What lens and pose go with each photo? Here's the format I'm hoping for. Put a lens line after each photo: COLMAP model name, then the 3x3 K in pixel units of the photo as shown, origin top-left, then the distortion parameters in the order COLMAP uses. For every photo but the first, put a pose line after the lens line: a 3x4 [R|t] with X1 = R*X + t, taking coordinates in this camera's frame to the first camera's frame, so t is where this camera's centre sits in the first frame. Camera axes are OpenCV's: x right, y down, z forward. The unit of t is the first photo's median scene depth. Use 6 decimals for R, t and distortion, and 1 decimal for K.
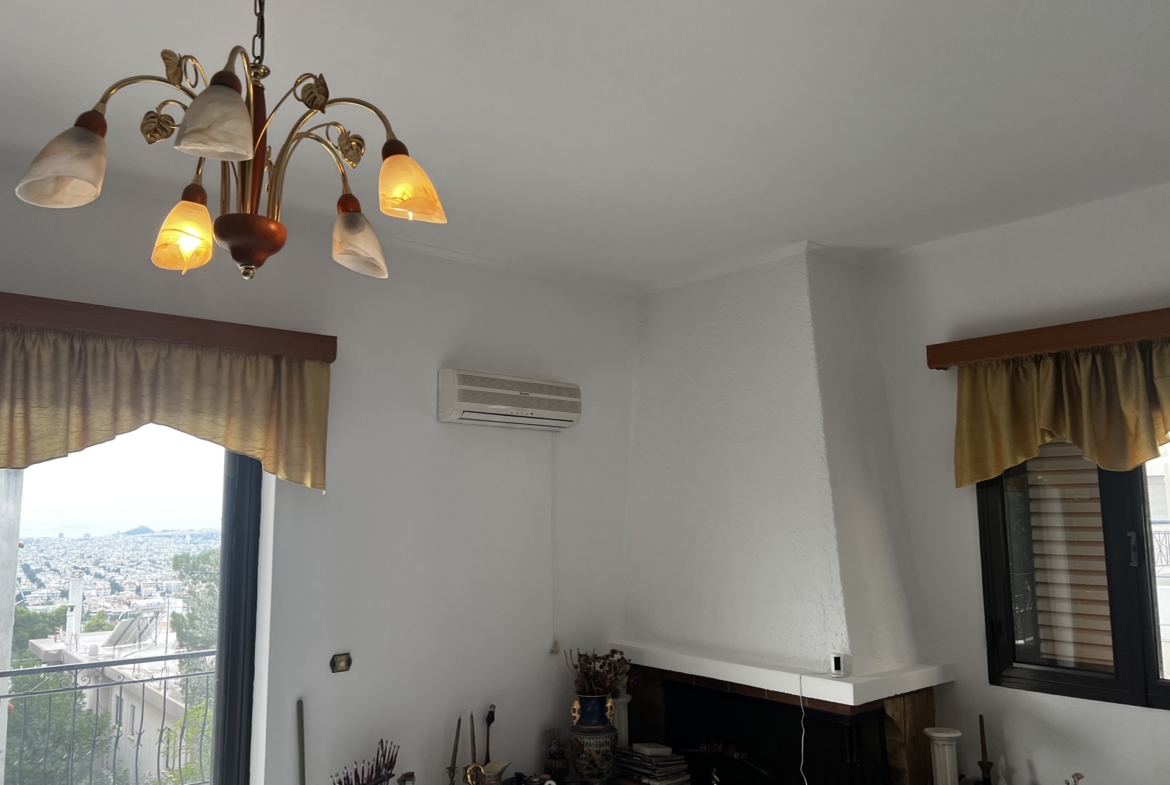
lens RADIAL K [[876.9, 0, 585.0], [0, 876.9, 392.5], [0, 0, 1]] dist [0.105689, -0.153618]
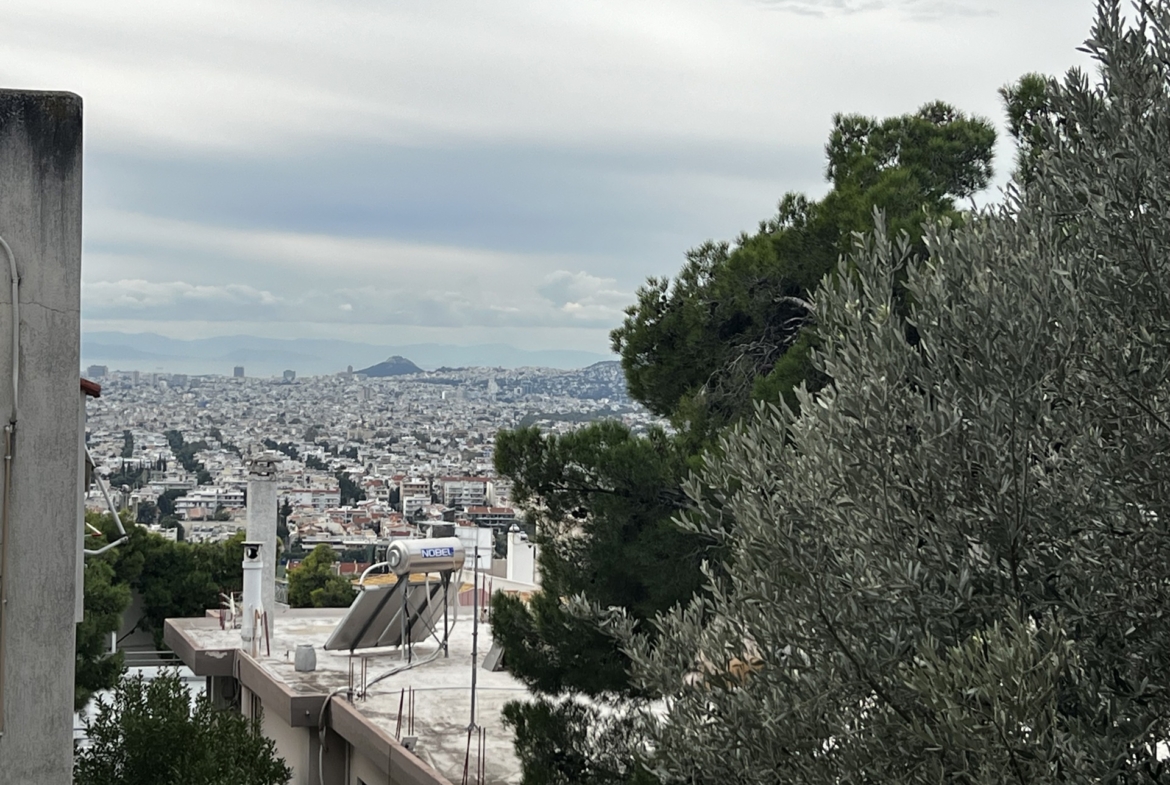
lens RADIAL K [[2241.5, 0, 585.0], [0, 2241.5, 392.5], [0, 0, 1]] dist [-0.034778, -0.075317]
pose [[0.930968, 0.034116, -0.363502, -0.075364], [0.022628, 0.988319, 0.150710, 0.024723], [0.364398, -0.148531, 0.919322, 0.144452]]
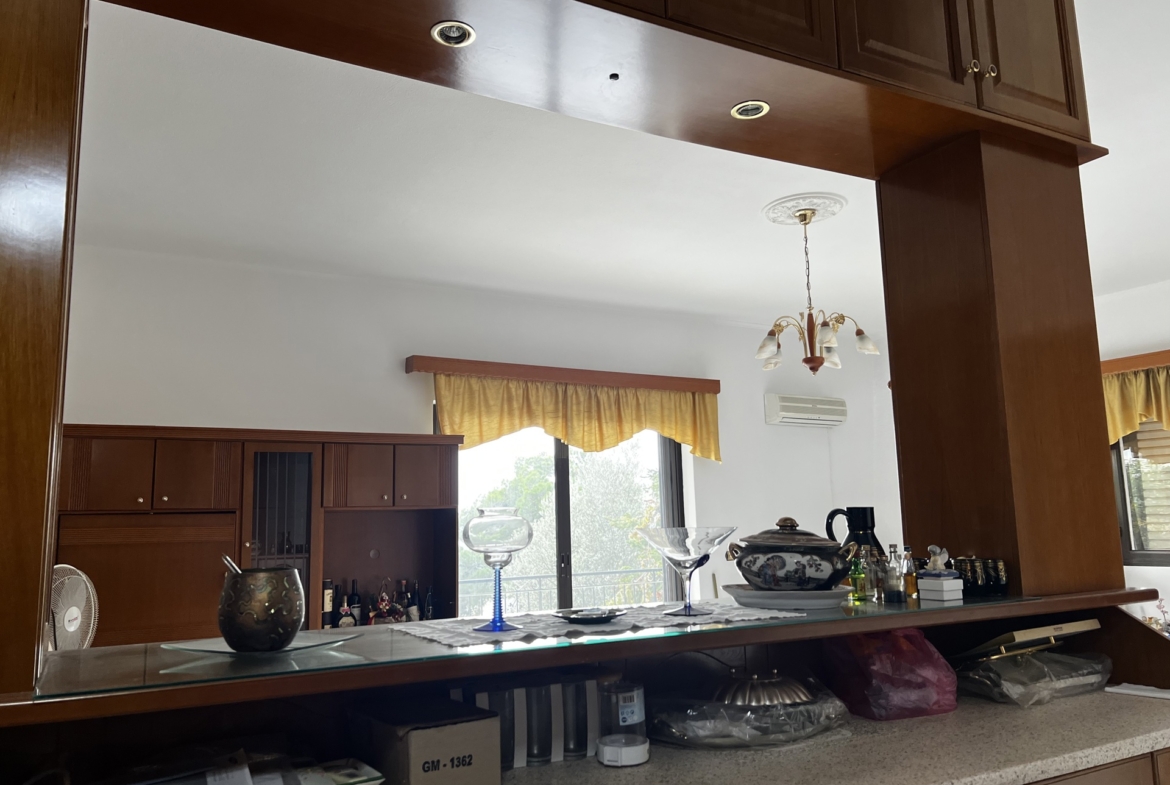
lens RADIAL K [[876.9, 0, 585.0], [0, 876.9, 392.5], [0, 0, 1]] dist [0.105689, -0.153618]
pose [[0.985178, -0.045725, -0.165329, -0.155978], [0.043837, 0.998925, -0.015051, -0.012852], [0.165840, 0.007580, 0.986124, -0.532525]]
